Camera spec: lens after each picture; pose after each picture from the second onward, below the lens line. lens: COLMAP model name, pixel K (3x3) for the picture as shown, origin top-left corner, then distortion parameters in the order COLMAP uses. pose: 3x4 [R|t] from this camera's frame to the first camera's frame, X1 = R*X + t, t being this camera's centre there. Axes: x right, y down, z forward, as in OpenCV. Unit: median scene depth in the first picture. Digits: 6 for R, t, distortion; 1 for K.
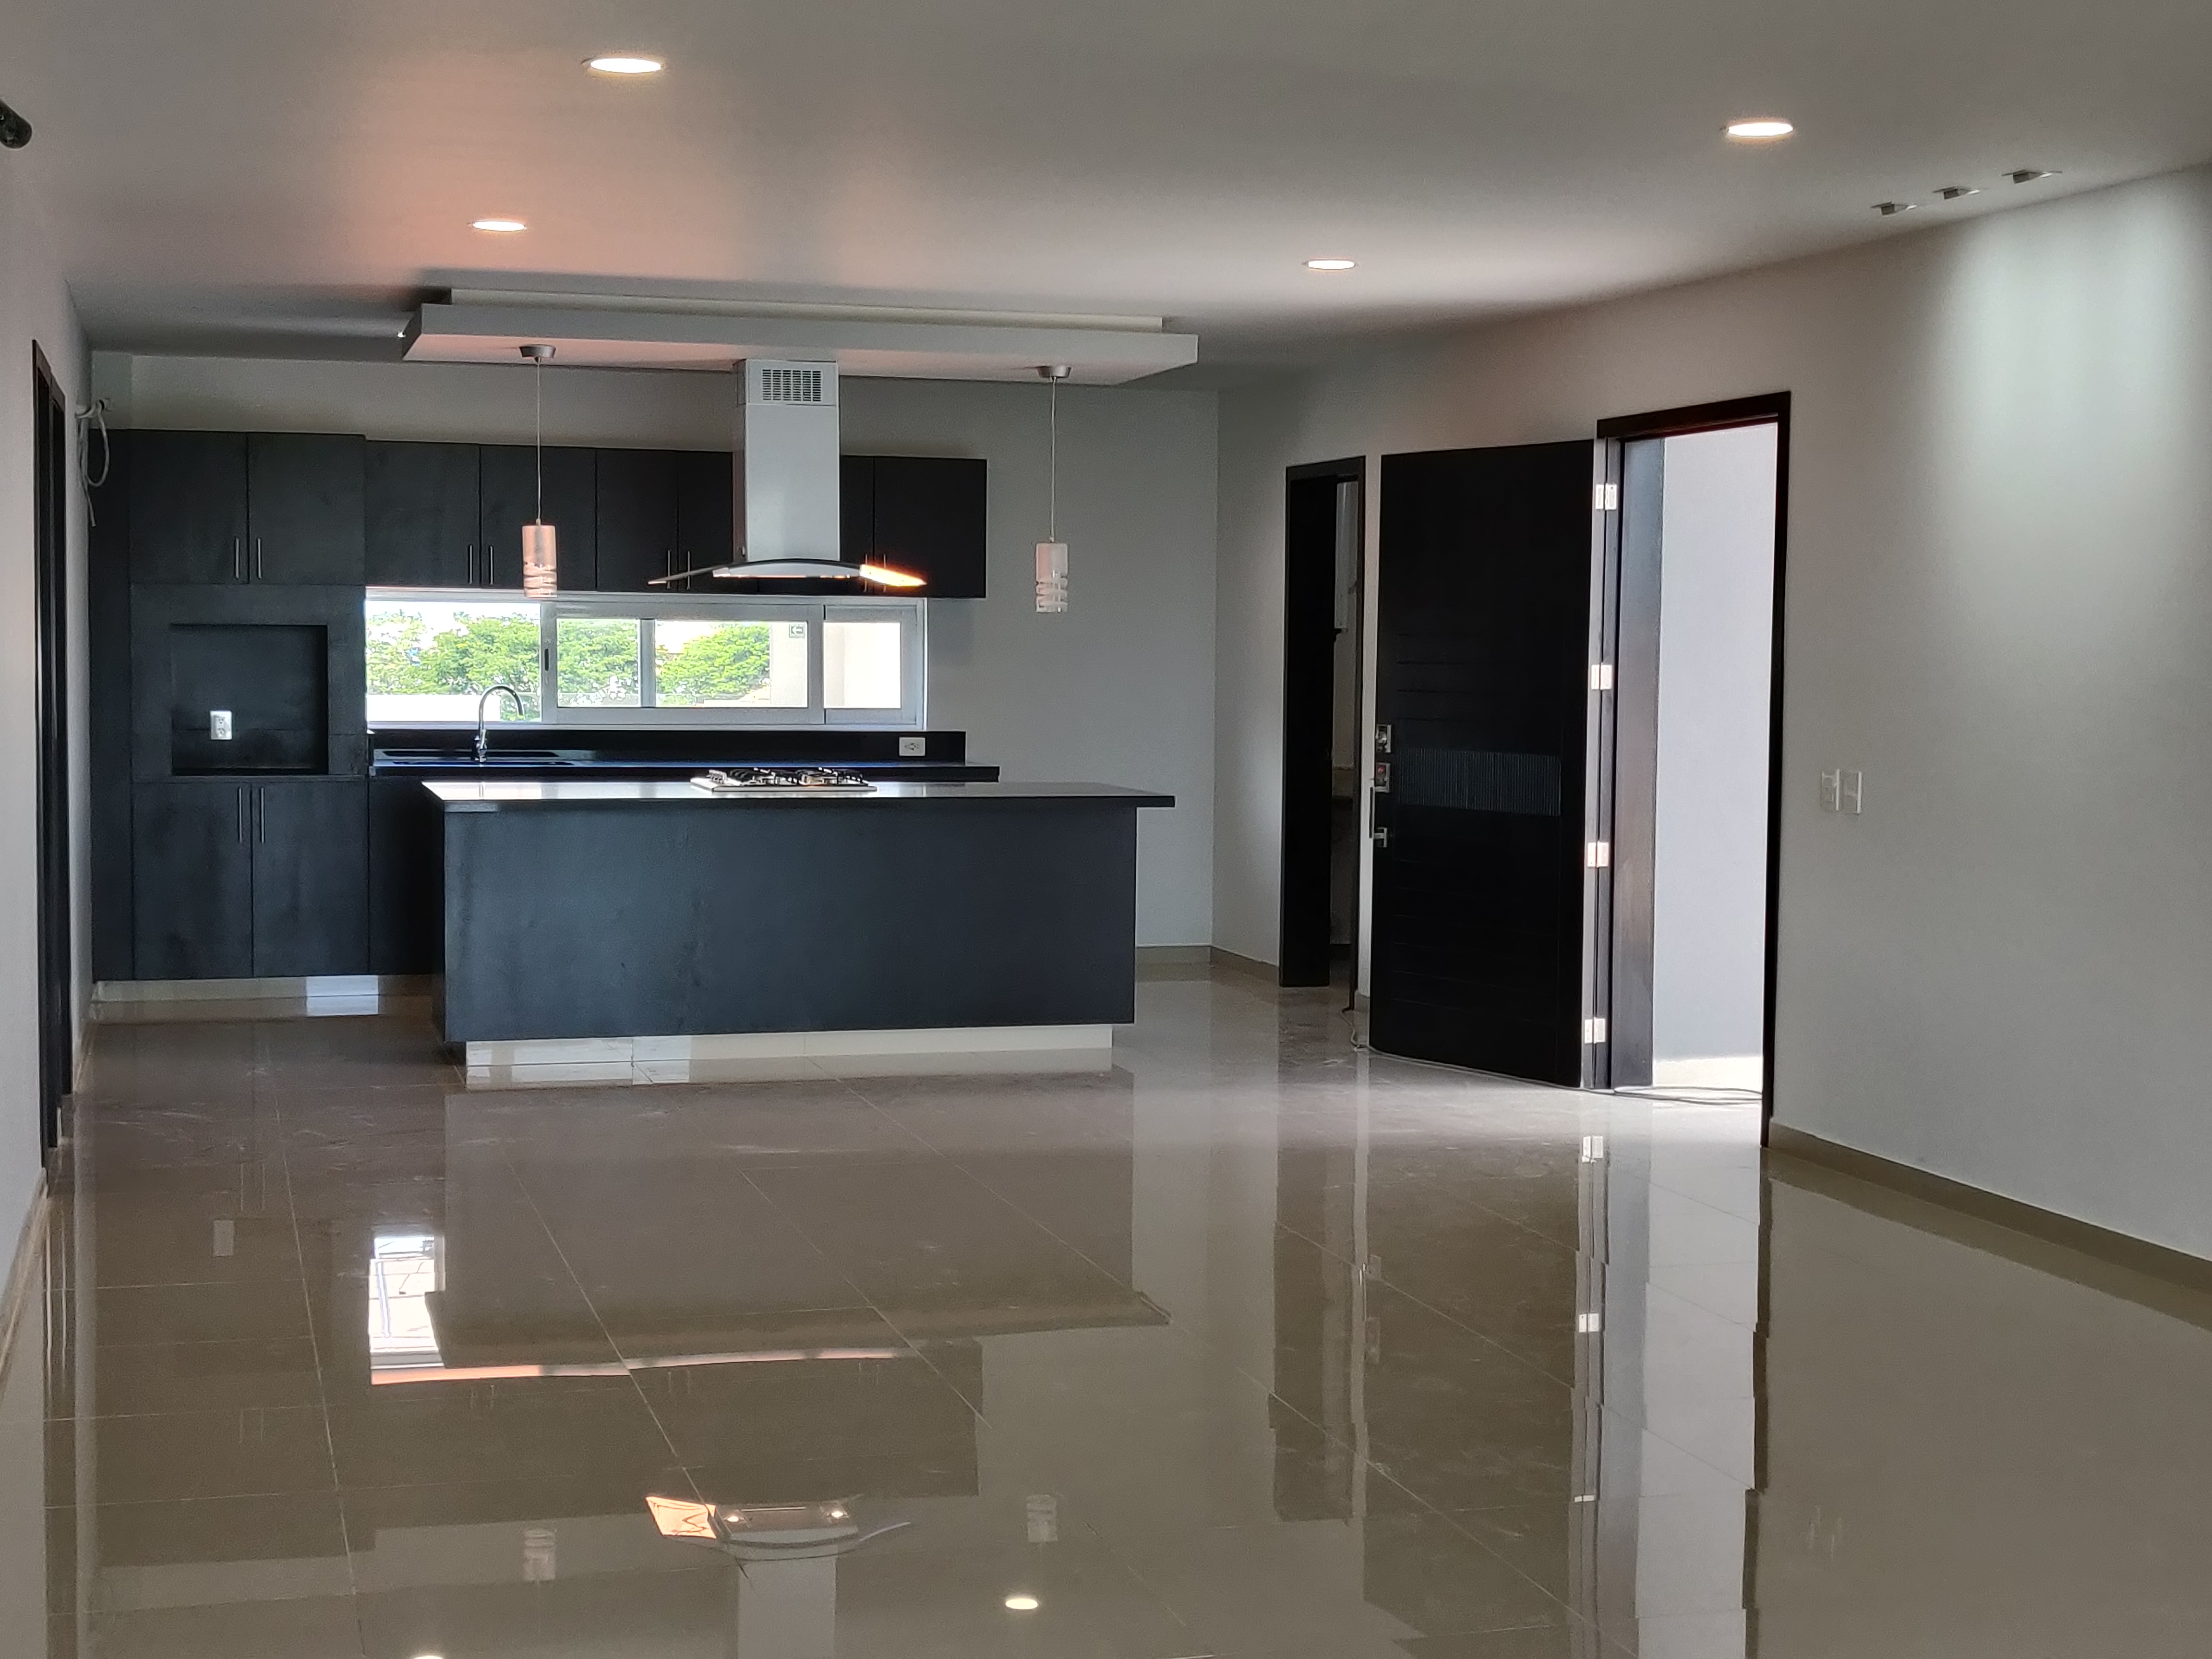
lens RADIAL K [[3133.0, 0, 1106.0], [0, 3133.0, 829.5], [0, 0, 1]] dist [0.179382, -0.798367]
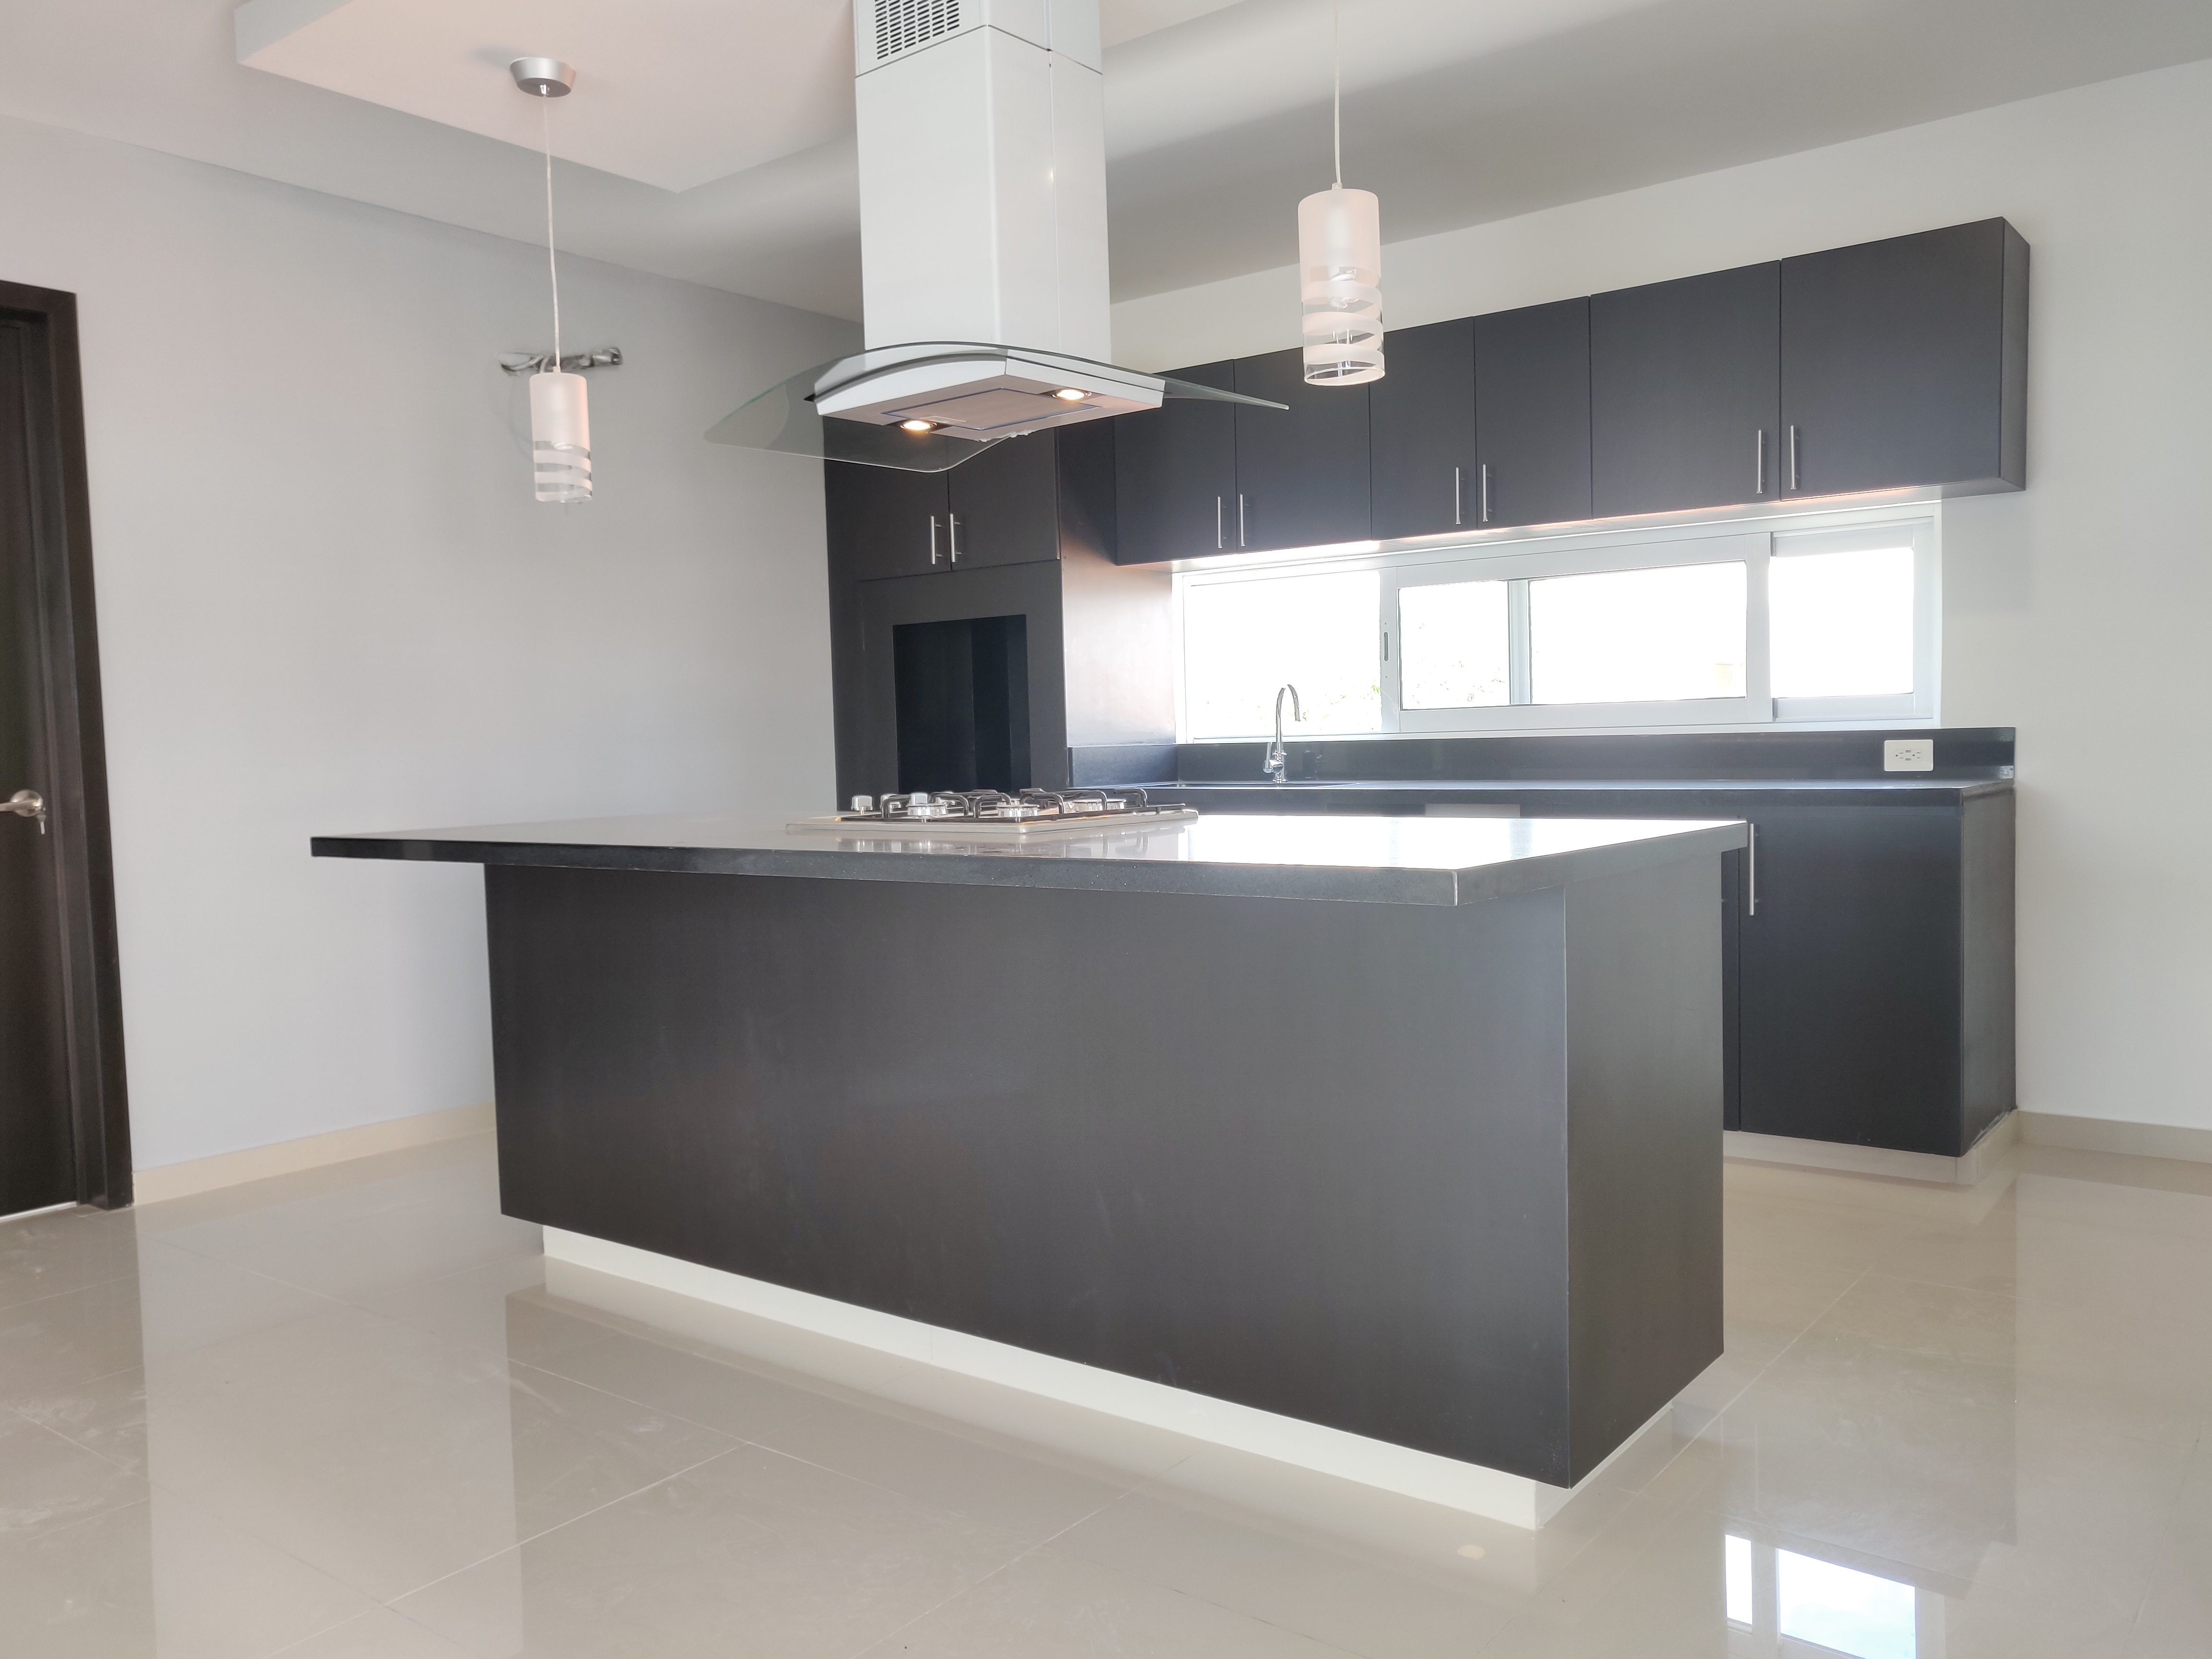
lens RADIAL K [[1763.2, 0, 1106.0], [0, 1763.2, 829.5], [0, 0, 1]] dist [0.000175, 0.002058]
pose [[0.601822, 0.017526, -0.798438, 0.113429], [-0.015964, 0.999823, 0.009913, -0.013416], [0.798471, 0.006781, 0.601995, 0.679676]]
